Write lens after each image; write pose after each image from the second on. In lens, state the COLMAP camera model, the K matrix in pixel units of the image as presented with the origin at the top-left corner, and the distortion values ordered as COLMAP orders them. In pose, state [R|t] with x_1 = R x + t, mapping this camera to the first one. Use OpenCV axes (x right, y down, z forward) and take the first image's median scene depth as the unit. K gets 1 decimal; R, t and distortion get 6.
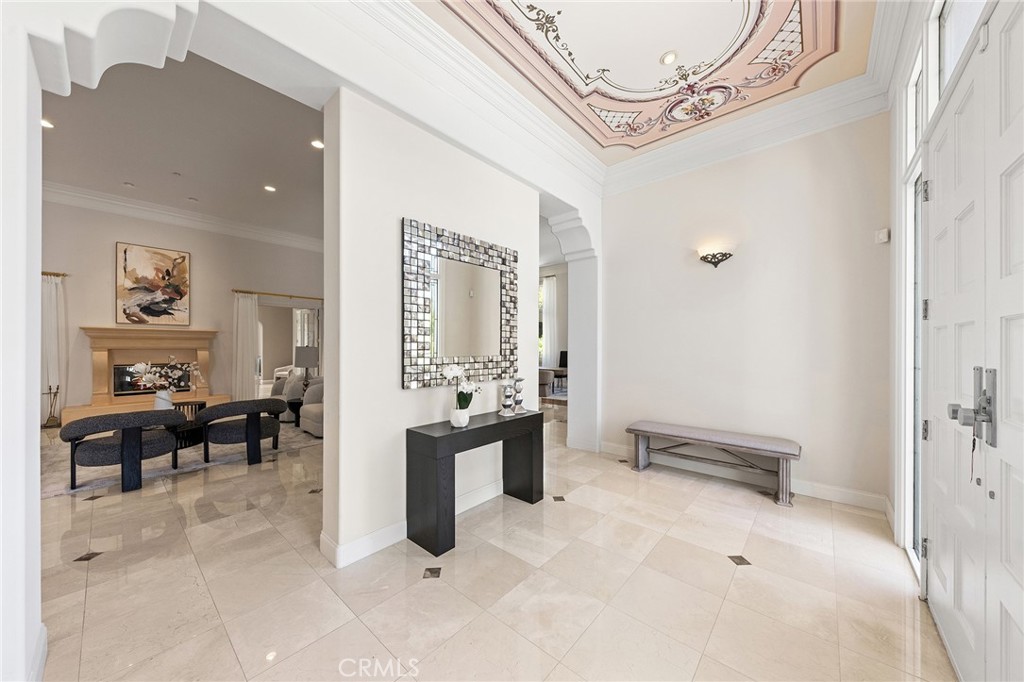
lens RADIAL K [[353.0, 0, 512.5], [0, 353.0, 346.7], [0, 0, 1]] dist [-0.000693, -0.000140]
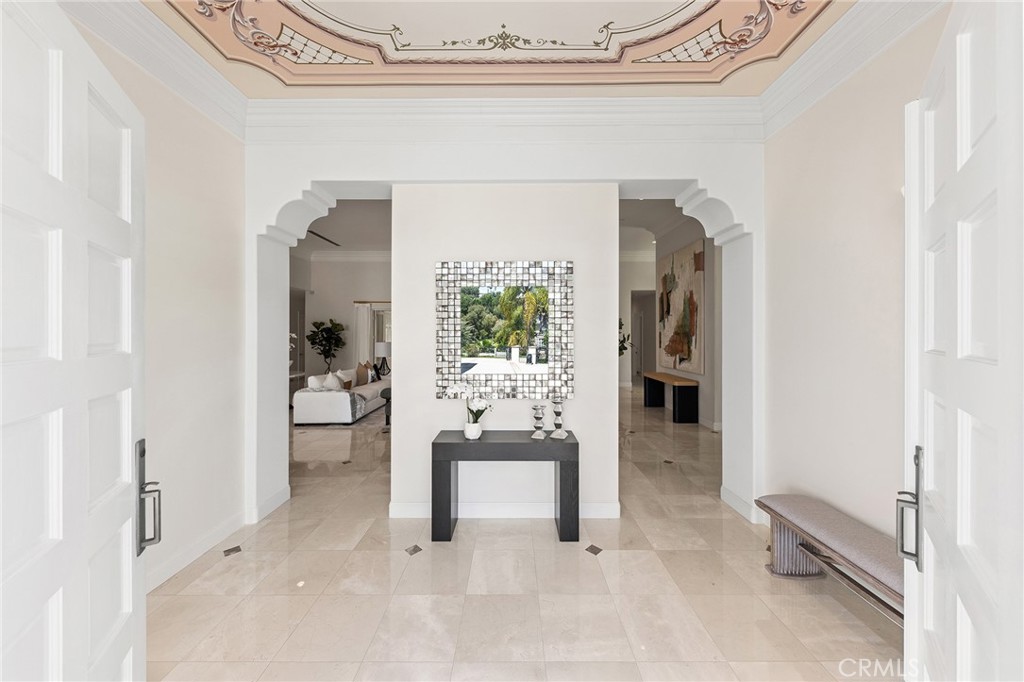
lens RADIAL K [[352.4, 0, 510.5], [0, 352.4, 331.1], [0, 0, 1]] dist [0.000961, 0.000024]
pose [[0.655542, -0.002867, -0.755154, 0.738949], [0.000706, 0.999995, -0.003183, -0.105587], [0.755159, 0.001553, 0.655540, 0.337648]]
